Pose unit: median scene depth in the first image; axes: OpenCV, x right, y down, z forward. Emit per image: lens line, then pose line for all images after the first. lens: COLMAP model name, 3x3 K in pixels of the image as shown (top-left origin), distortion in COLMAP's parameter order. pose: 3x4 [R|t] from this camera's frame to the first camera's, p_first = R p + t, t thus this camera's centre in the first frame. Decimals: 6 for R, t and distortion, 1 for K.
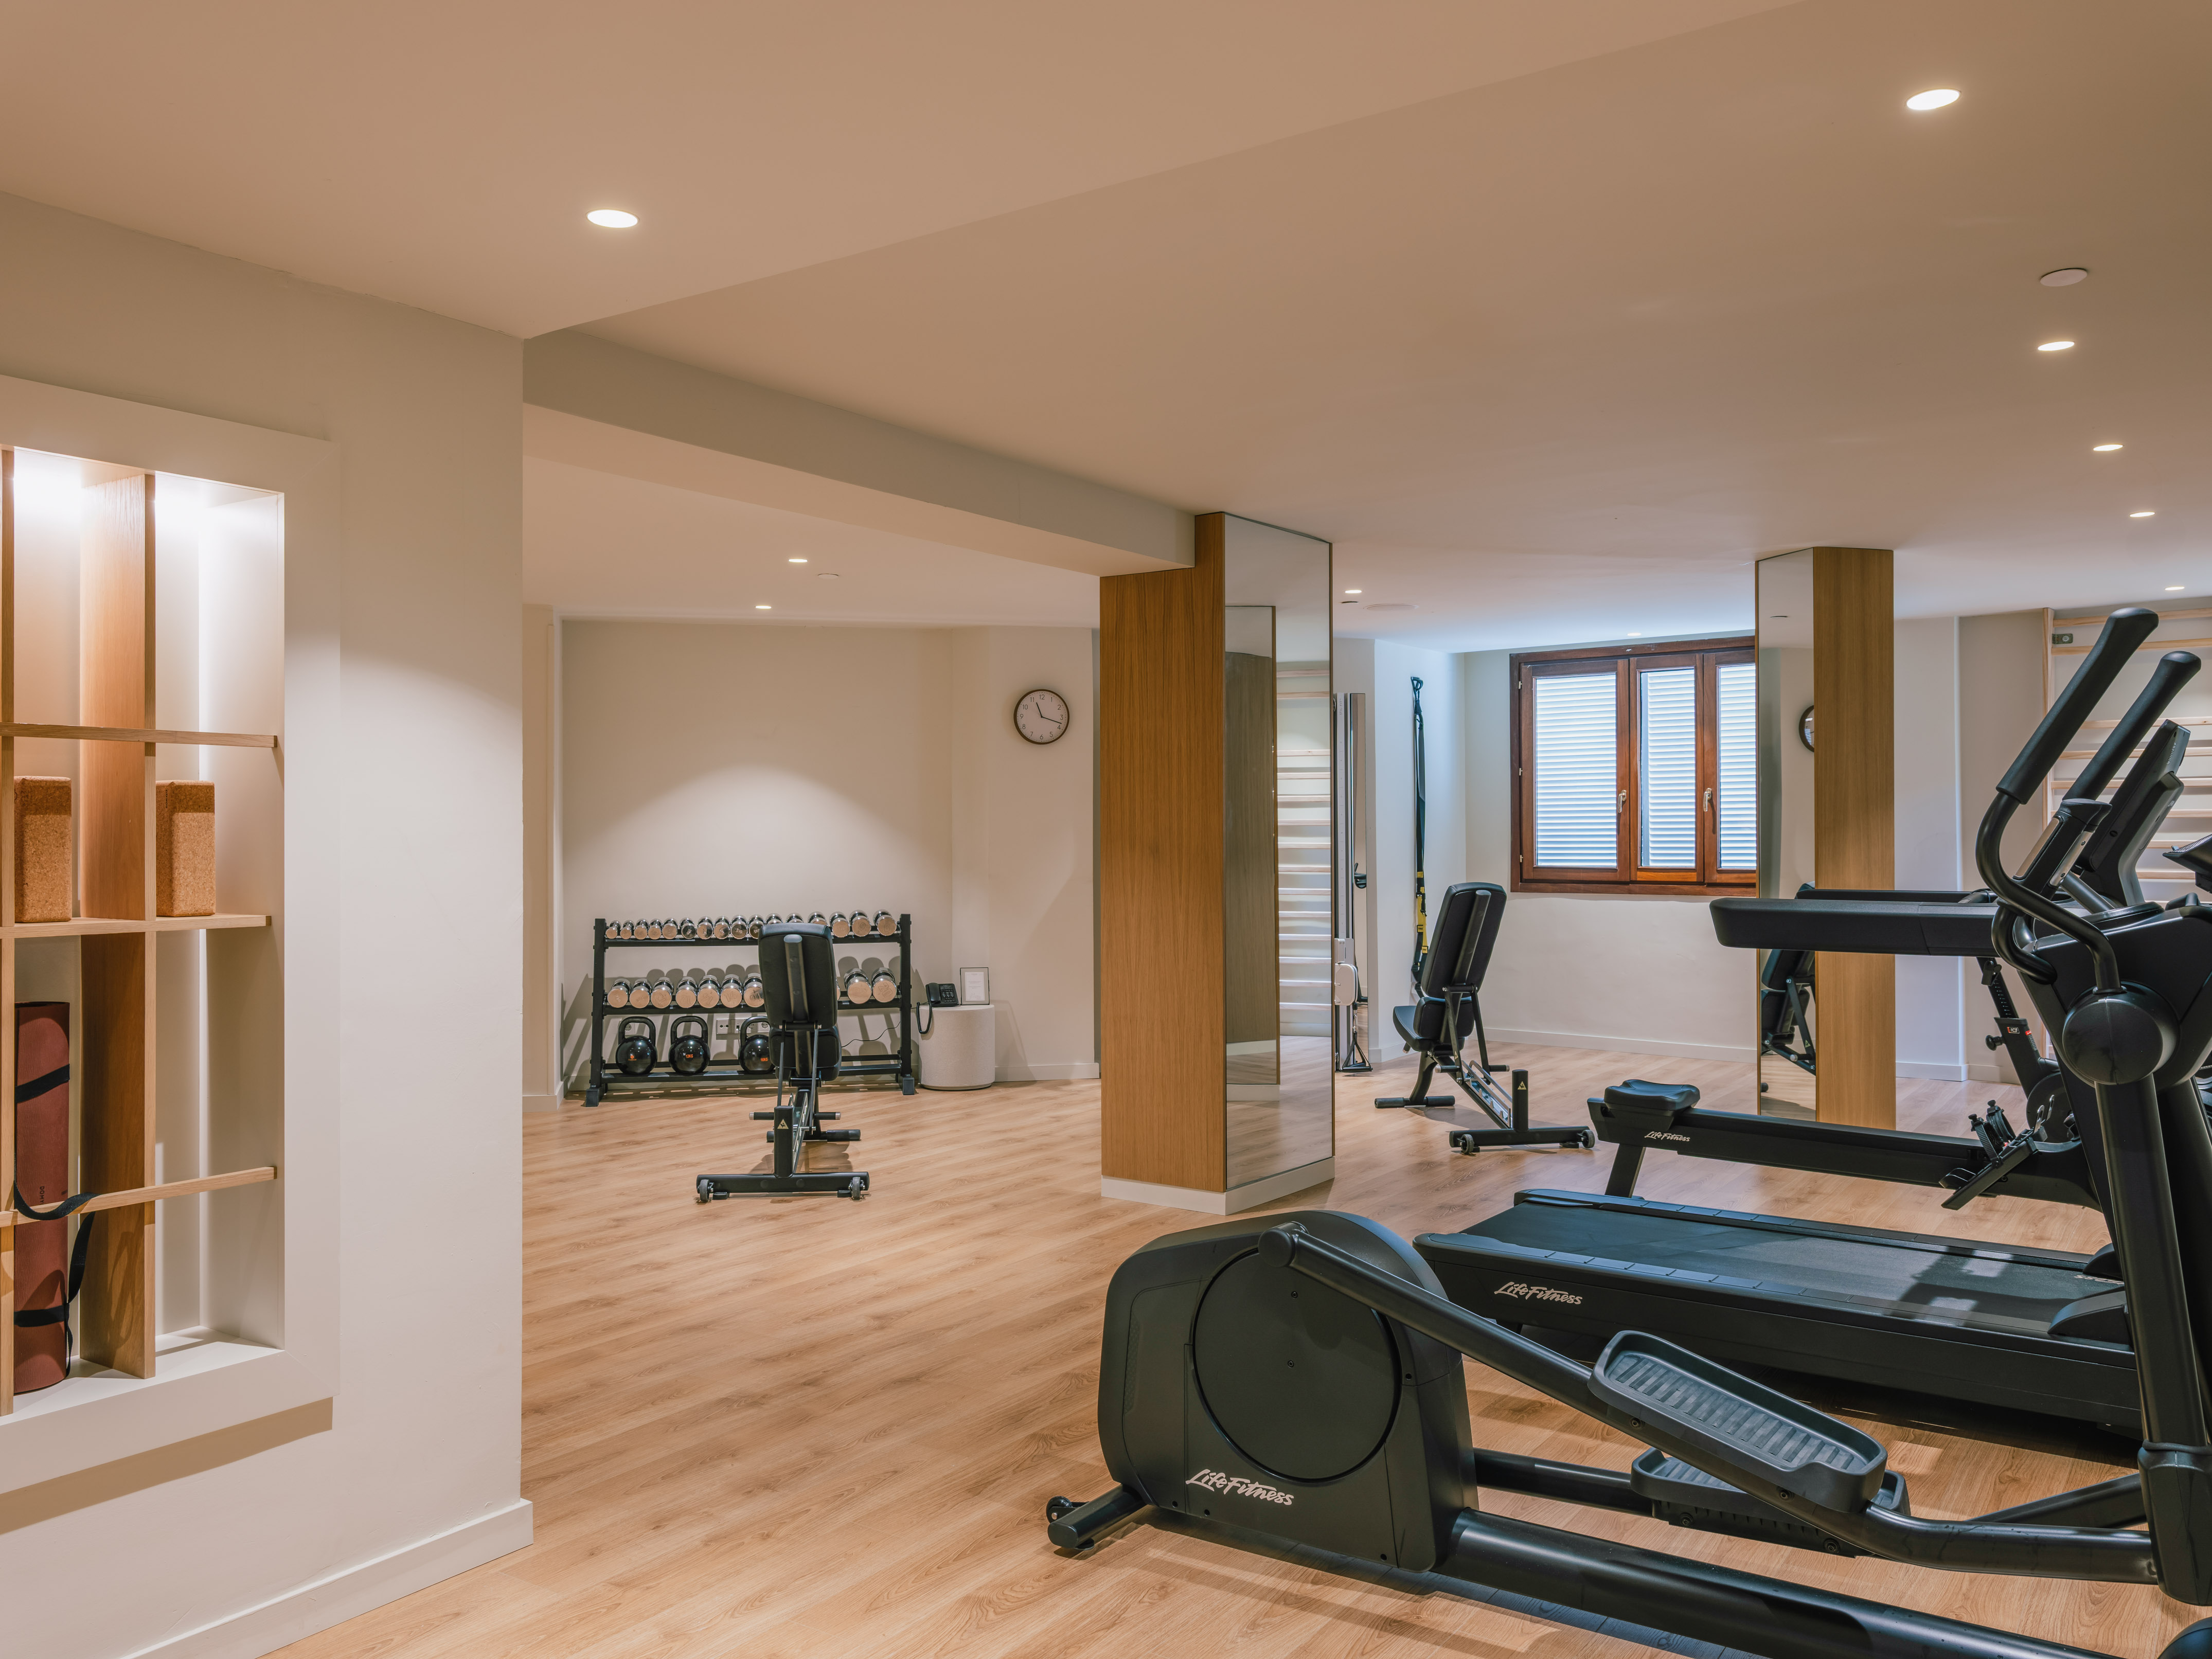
lens RADIAL K [[1724.5, 0, 1107.4], [0, 1724.5, 829.6], [0, 0, 1]] dist [0.000566, -0.000930]
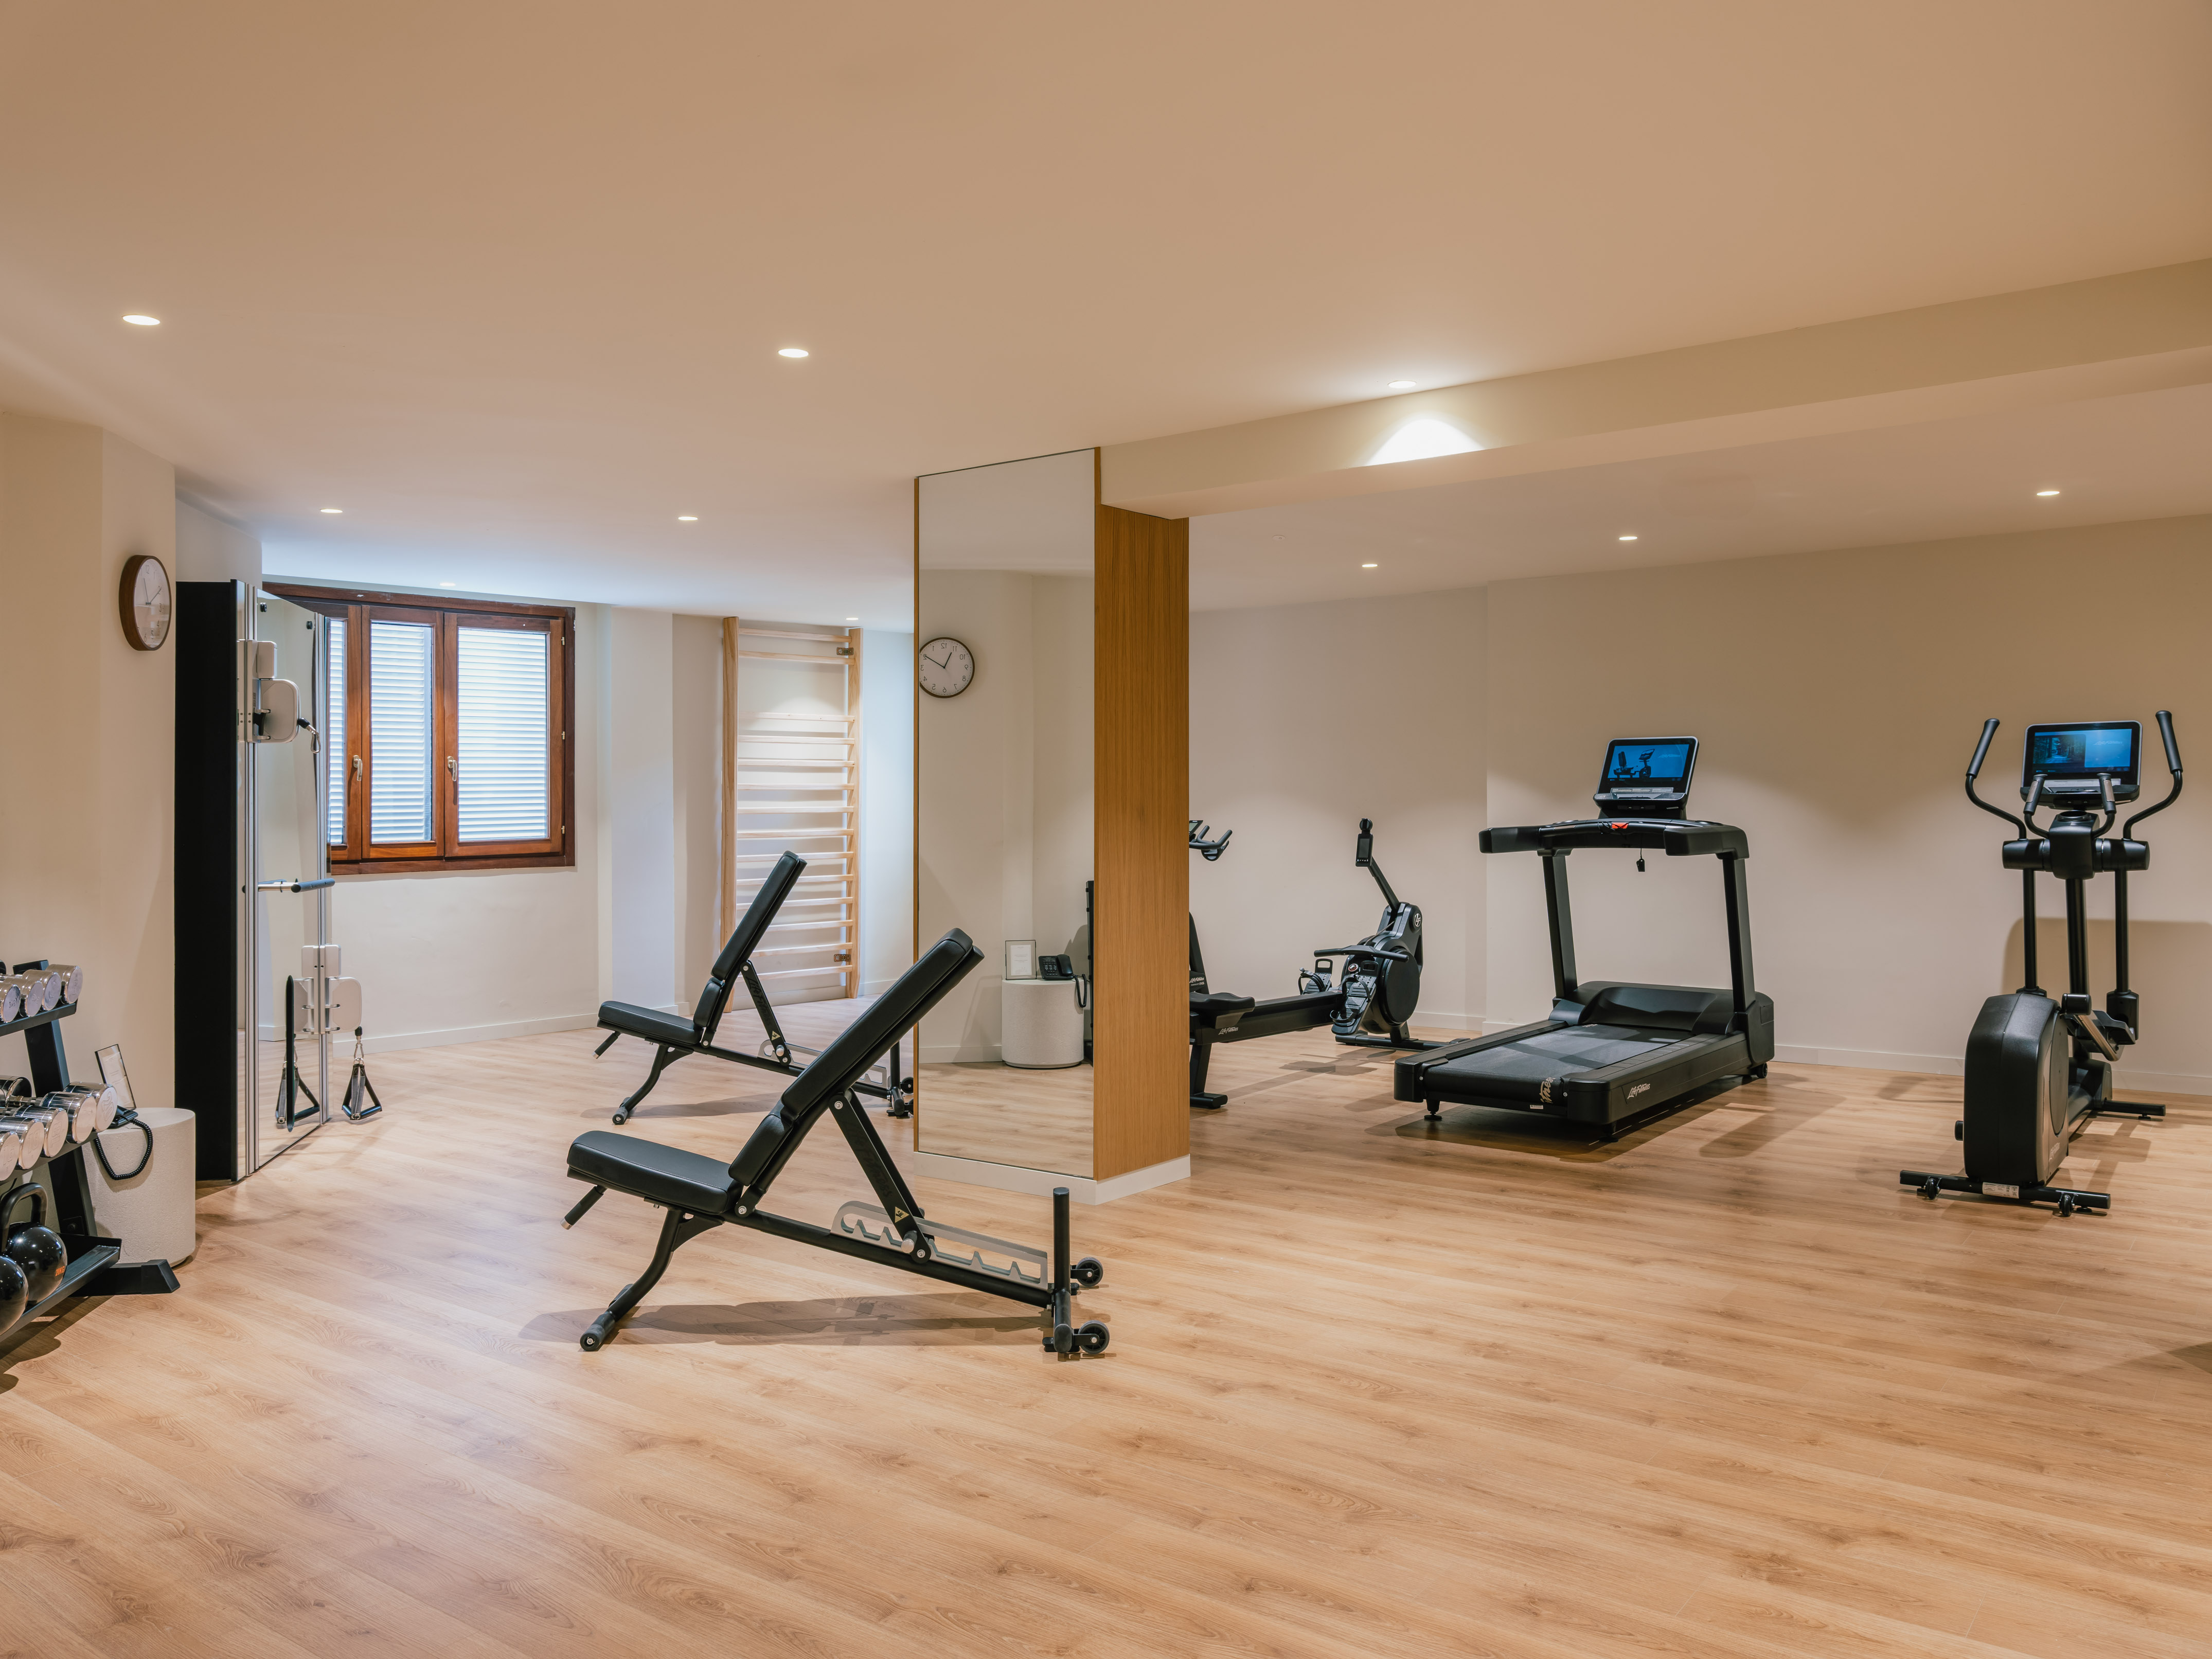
lens RADIAL K [[1645.9, 0, 1106.9], [0, 1645.9, 815.6], [0, 0, 1]] dist [-0.011084, -0.001556]
pose [[0.059325, -0.005076, 0.998226, -1.124365], [0.004774, 0.999977, 0.004801, 0.012363], [-0.998227, 0.004480, 0.059348, 1.259699]]
